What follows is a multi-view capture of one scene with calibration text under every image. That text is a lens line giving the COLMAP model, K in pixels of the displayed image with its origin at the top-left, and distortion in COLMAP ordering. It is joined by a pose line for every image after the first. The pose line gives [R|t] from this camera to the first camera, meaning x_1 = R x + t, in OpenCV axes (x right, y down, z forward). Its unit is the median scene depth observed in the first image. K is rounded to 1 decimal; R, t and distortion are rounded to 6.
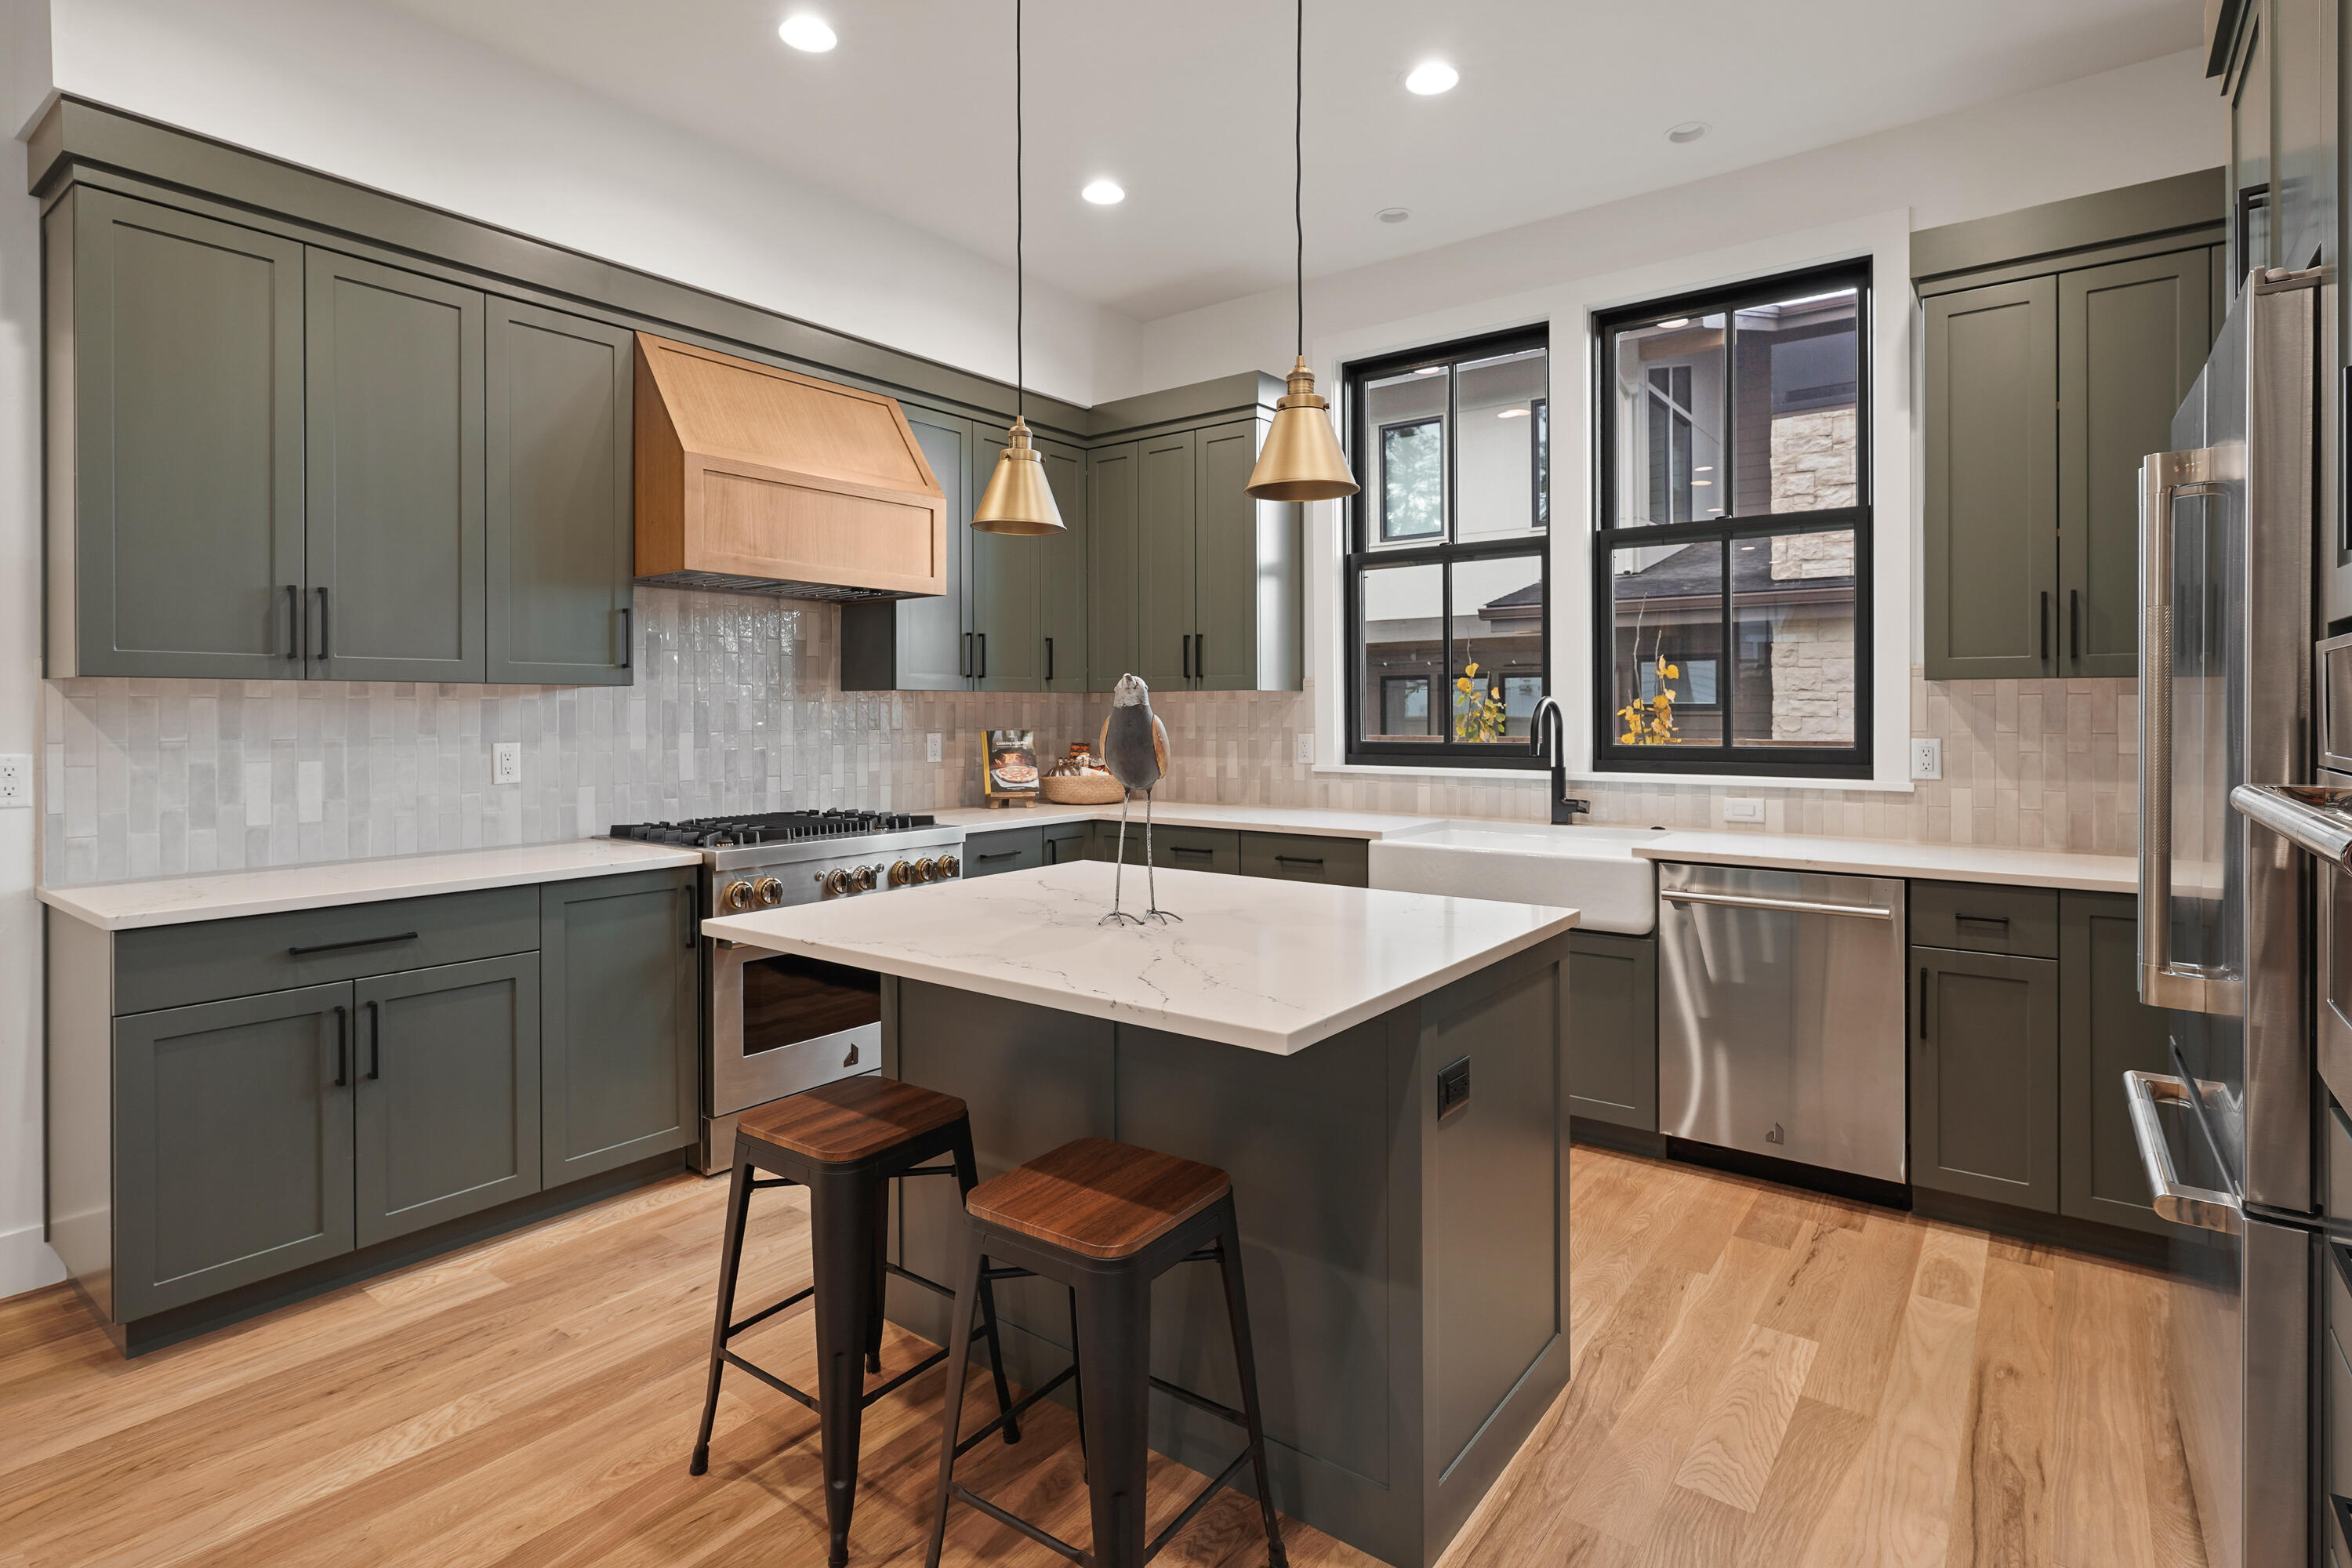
lens RADIAL K [[1156.6, 0, 1207.7], [0, 1156.6, 710.0], [0, 0, 1]] dist [-0.009768, 0.001913]
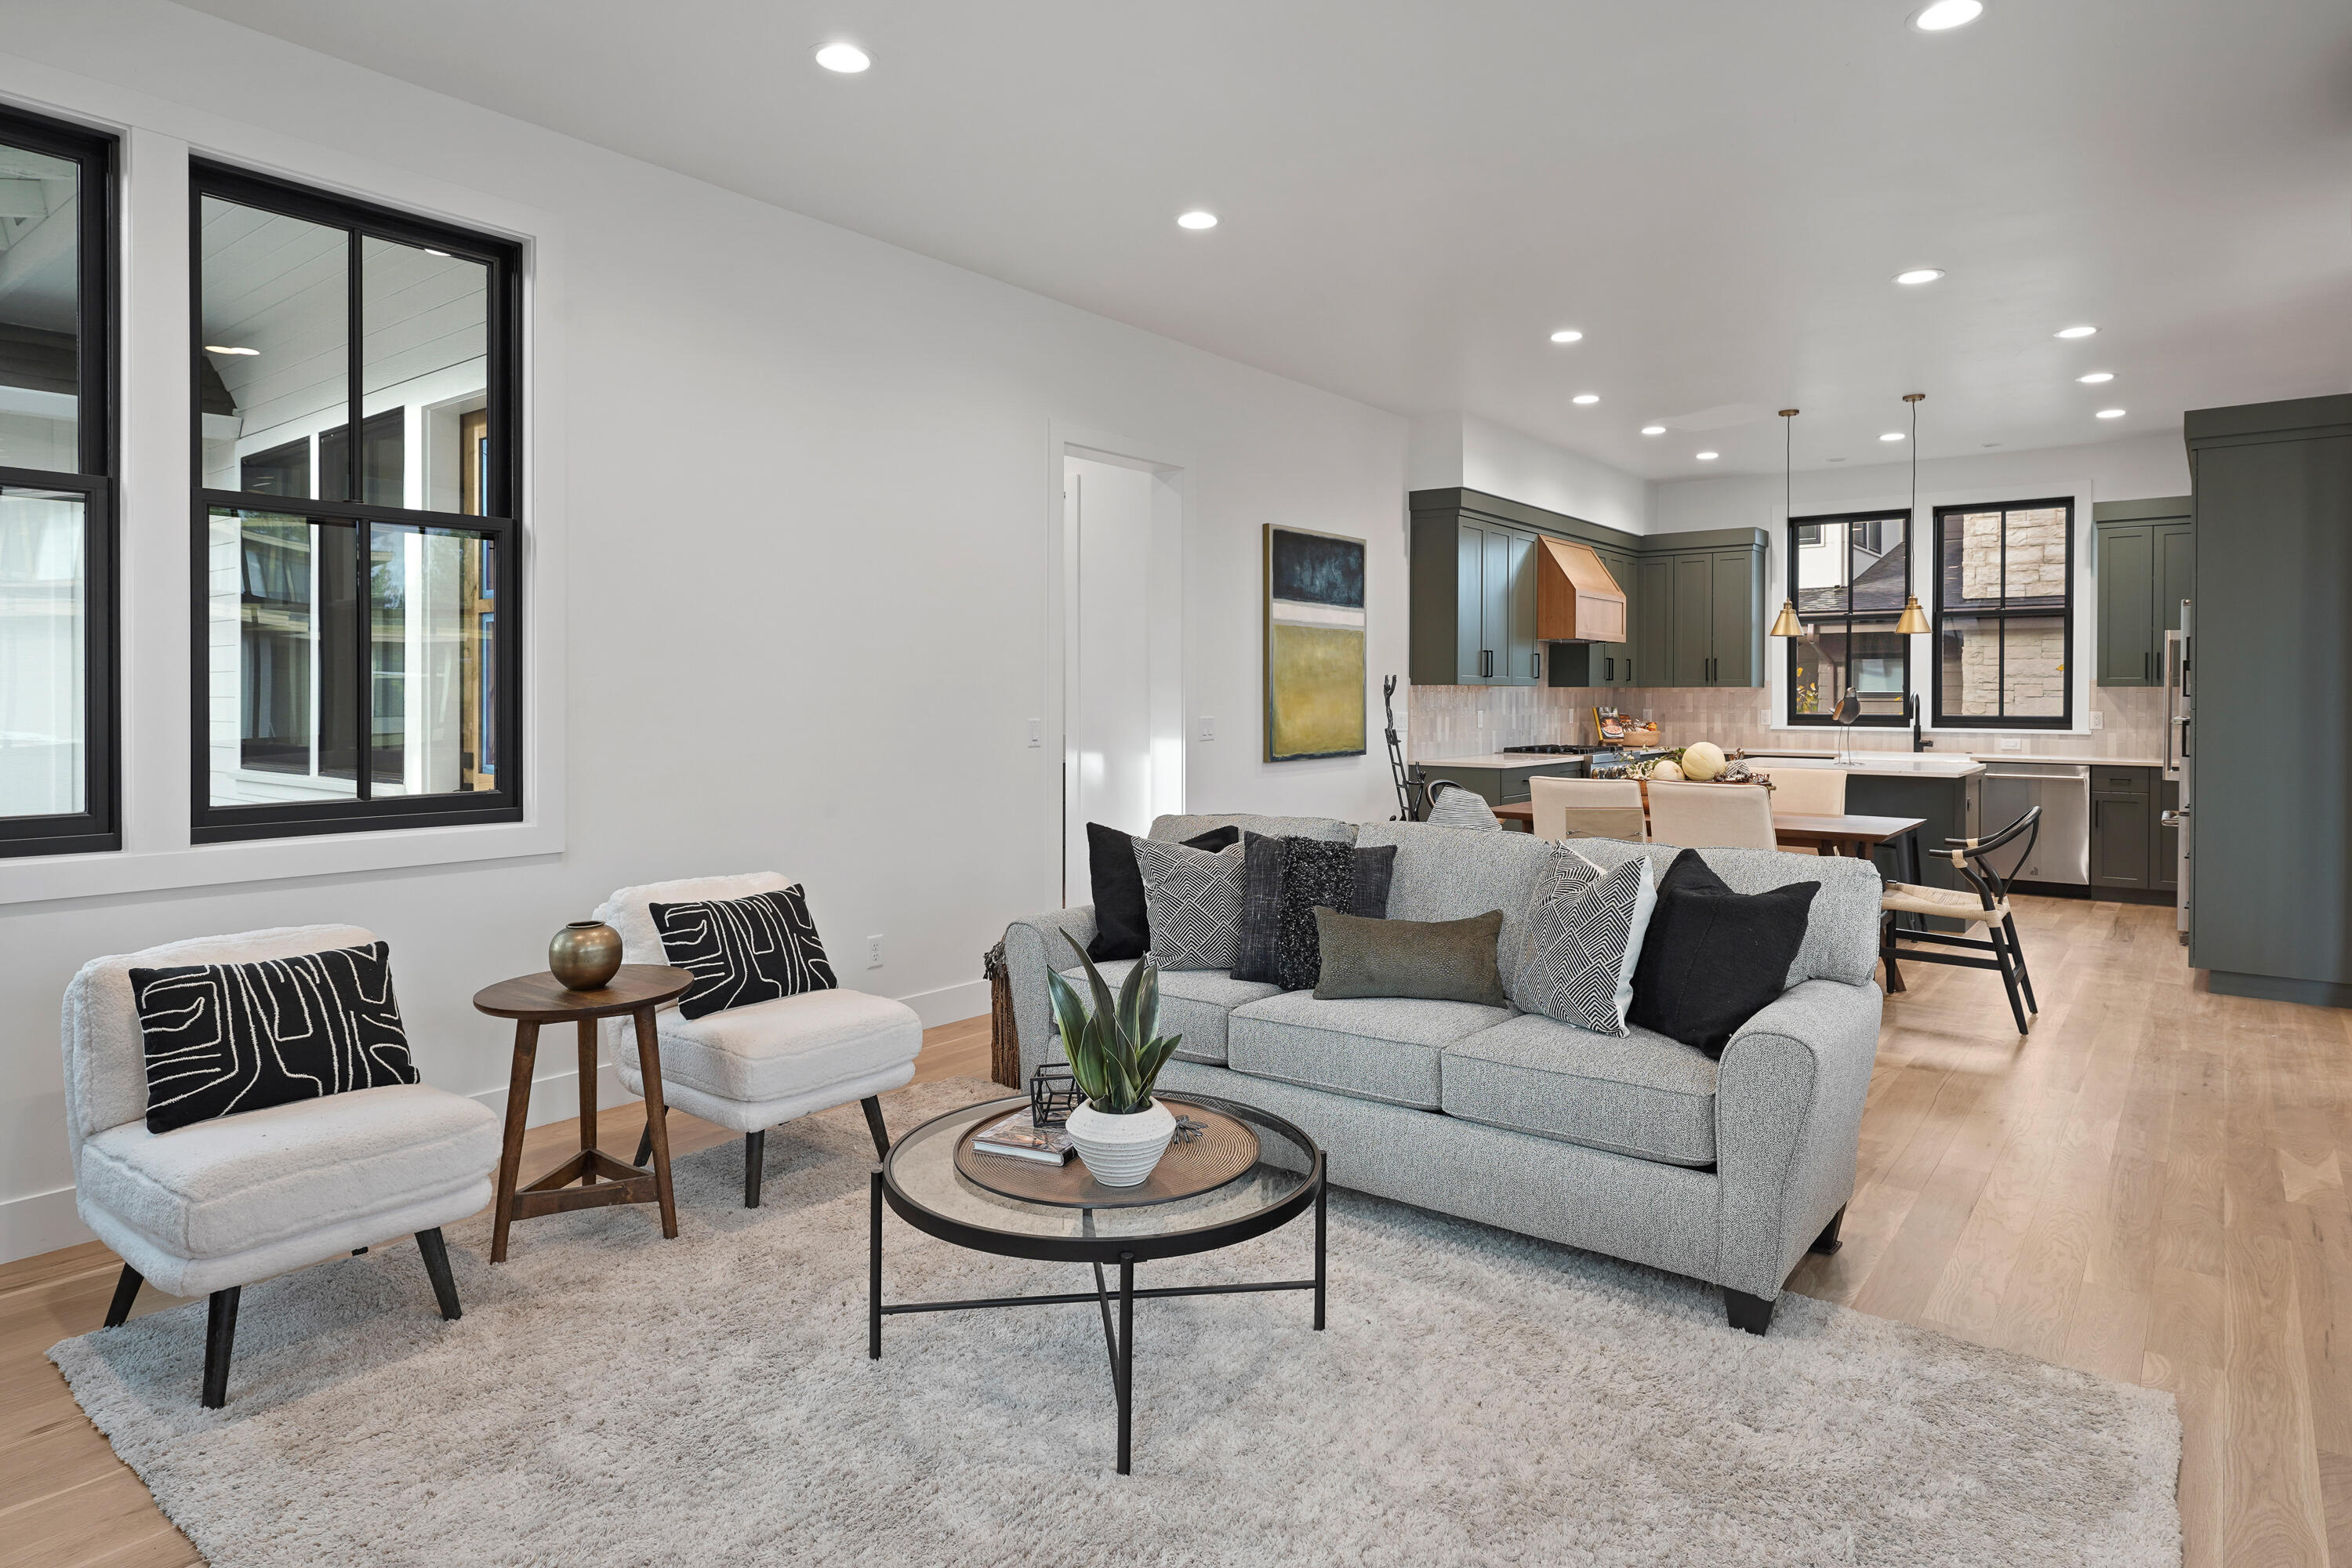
lens RADIAL K [[1336.8, 0, 1196.3], [0, 1336.8, 705.2], [0, 0, 1]] dist [-0.001353, -0.000859]
pose [[0.999827, 0.004612, -0.018023, -0.980126], [-0.004431, 0.999939, 0.010073, -0.005965], [0.018068, -0.009991, 0.999787, -1.478410]]
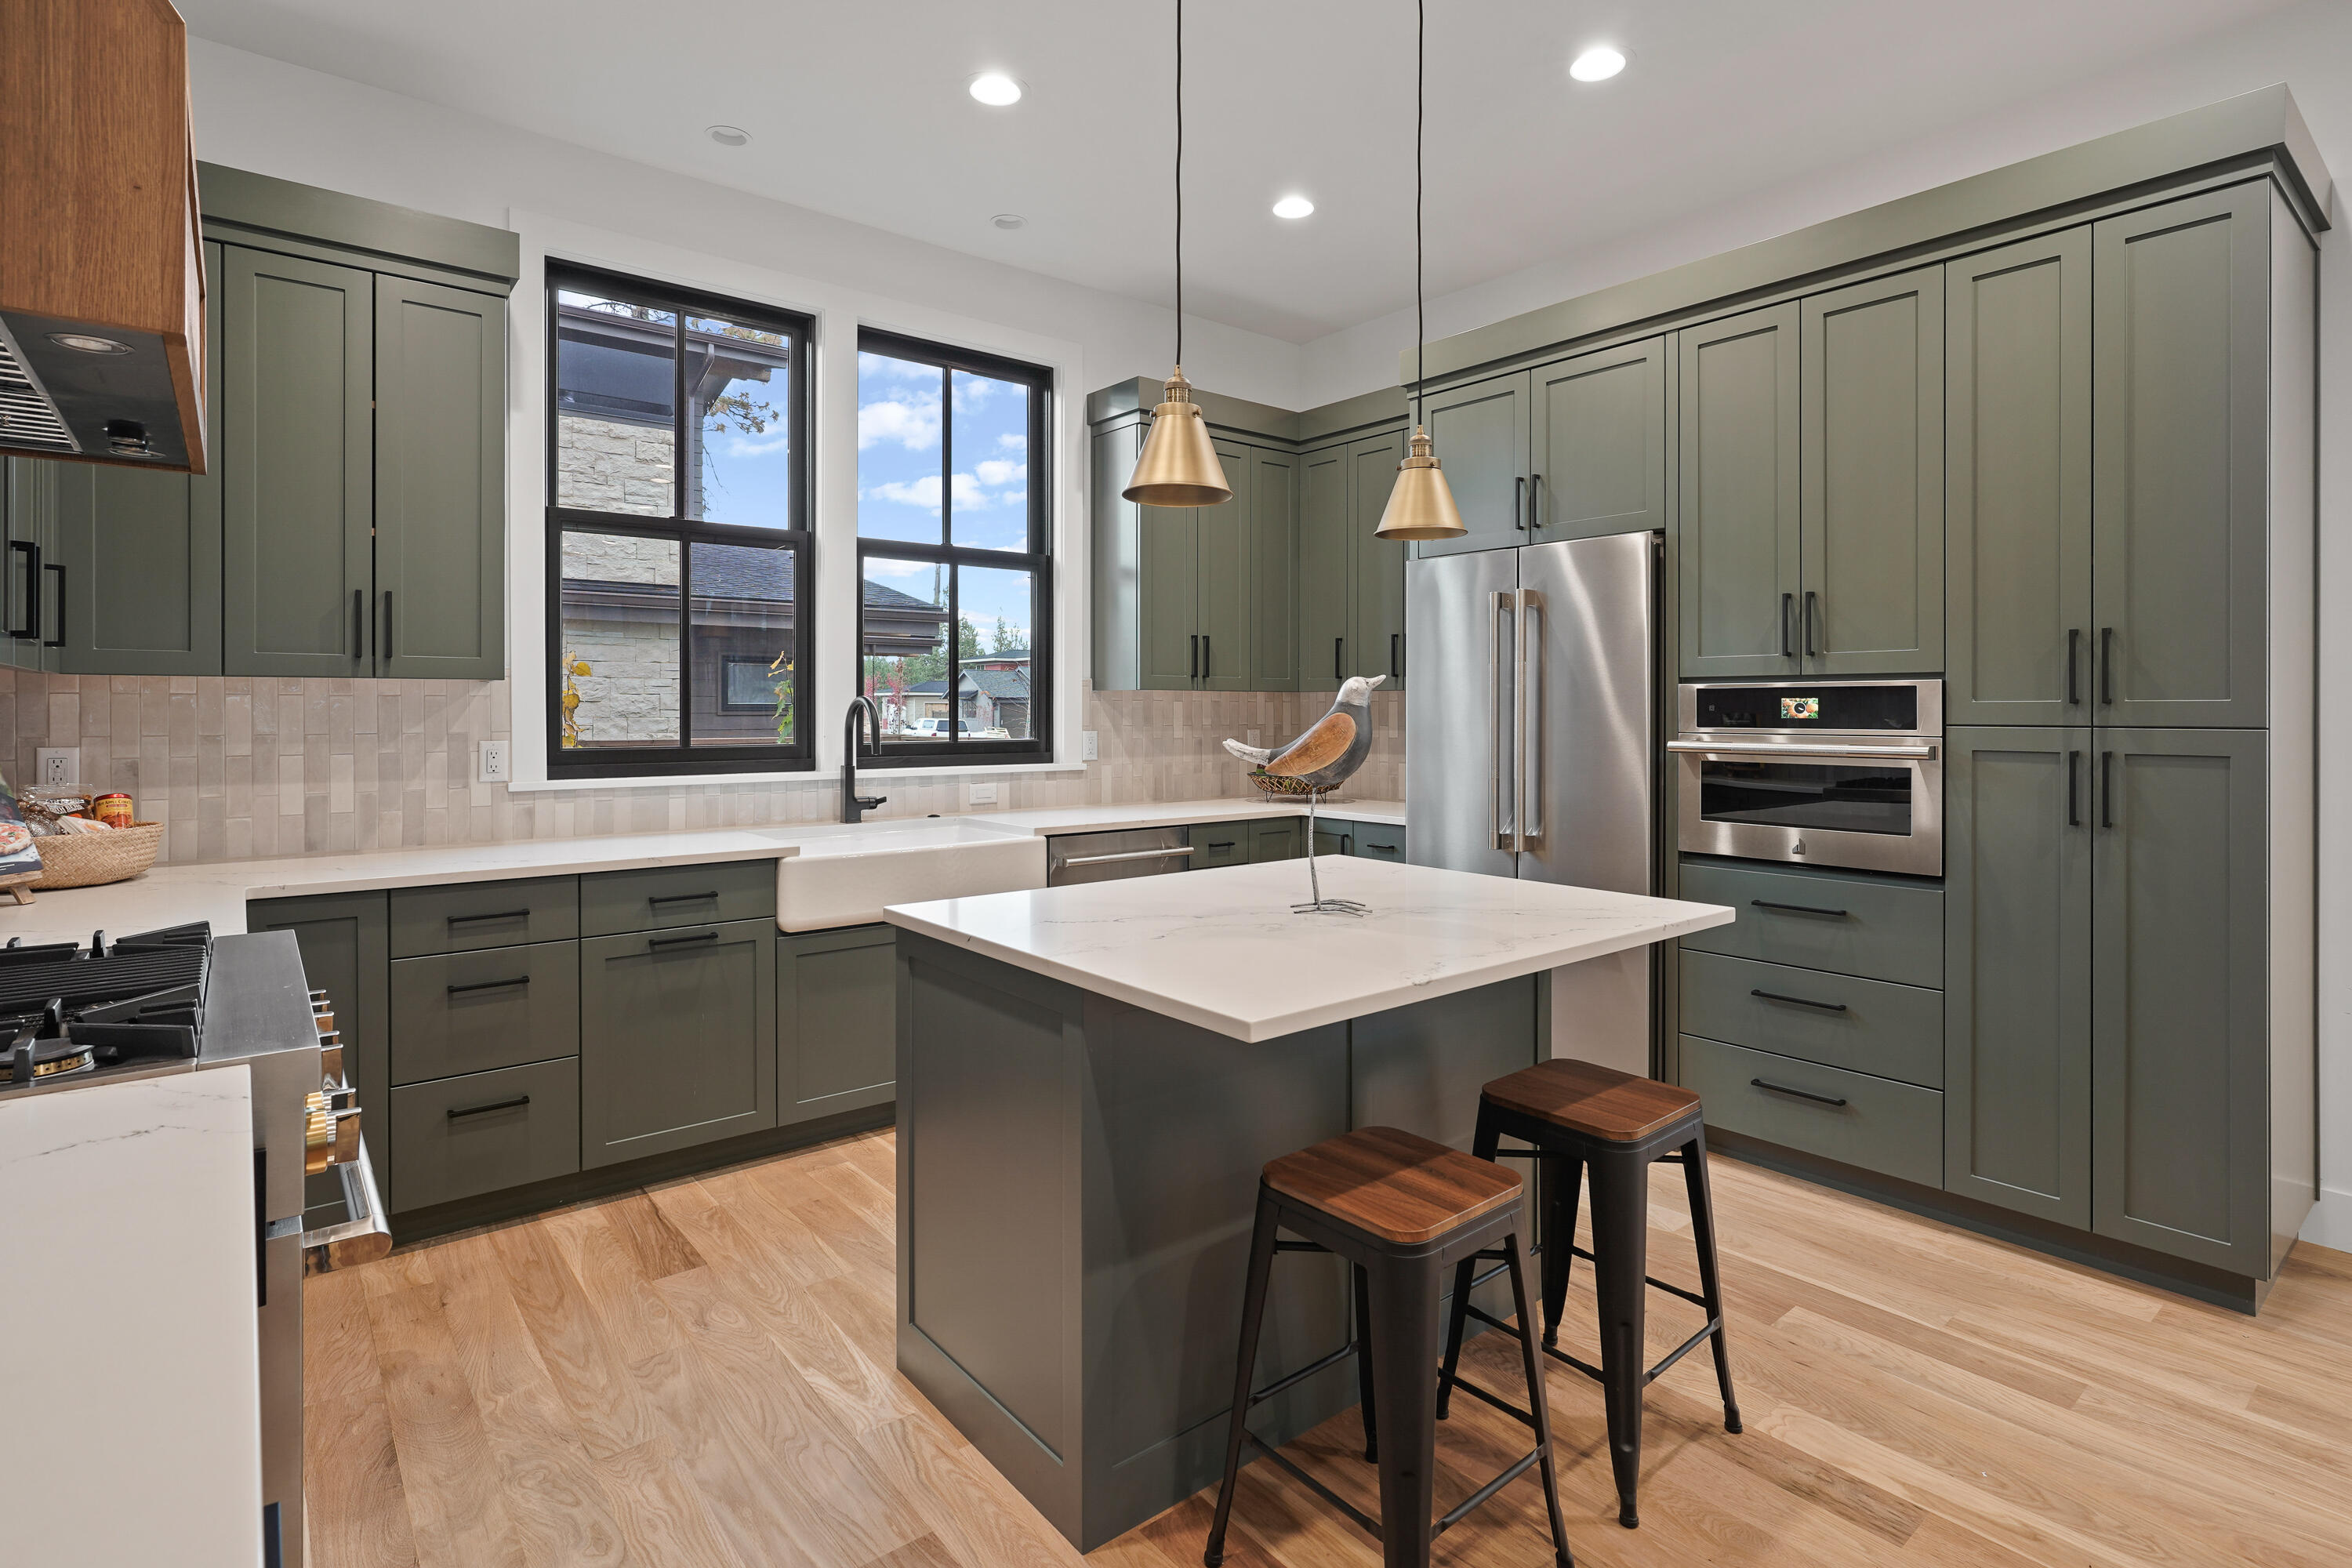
lens RADIAL K [[1156.6, 0, 1194.9], [0, 1156.6, 706.2], [0, 0, 1]] dist [-0.009768, 0.001913]
pose [[0.245590, 0.005381, 0.969359, -0.610239], [-0.001999, 0.999985, -0.005045, 0.001381], [-0.969372, -0.000699, 0.245597, 0.465882]]
